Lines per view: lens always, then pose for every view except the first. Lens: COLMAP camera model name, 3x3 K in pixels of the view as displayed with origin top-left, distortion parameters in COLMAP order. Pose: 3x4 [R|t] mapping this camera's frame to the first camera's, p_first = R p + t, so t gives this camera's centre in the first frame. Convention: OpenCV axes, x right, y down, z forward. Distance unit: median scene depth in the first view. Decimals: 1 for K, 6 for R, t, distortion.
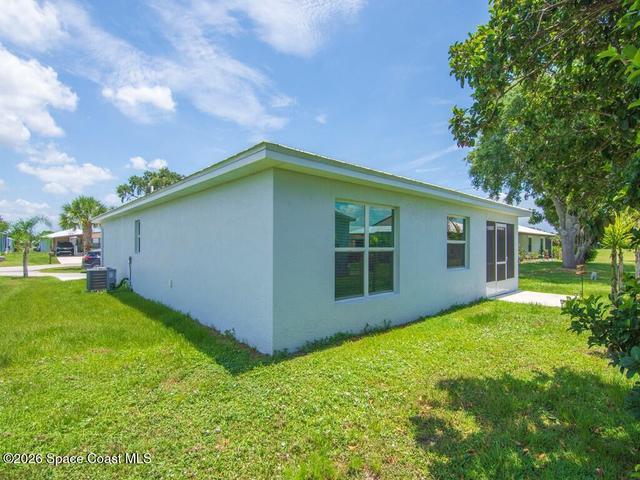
lens RADIAL K [[324.8, 0, 320.0], [0, 324.8, 240.0], [0, 0, 1]] dist [-0.025571, -0.010003]
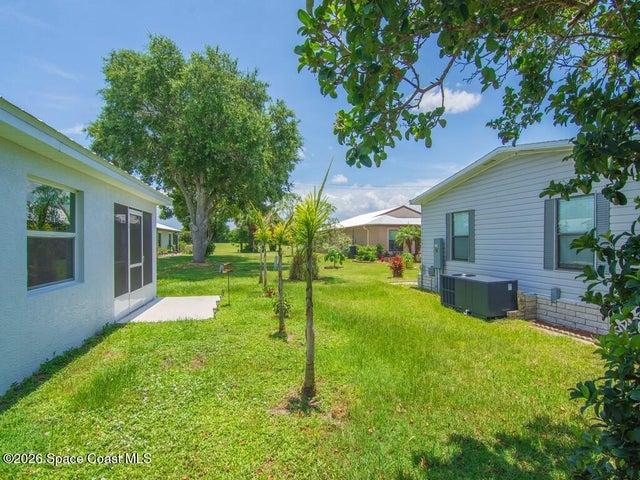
lens RADIAL K [[324.3, 0, 310.1], [0, 324.3, 246.9], [0, 0, 1]] dist [0.001522, -0.000002]
pose [[0.522314, -0.018524, 0.852552, 0.139213], [-0.012163, 0.999501, 0.029168, 0.004042], [-0.852666, -0.025605, 0.521828, 0.271736]]
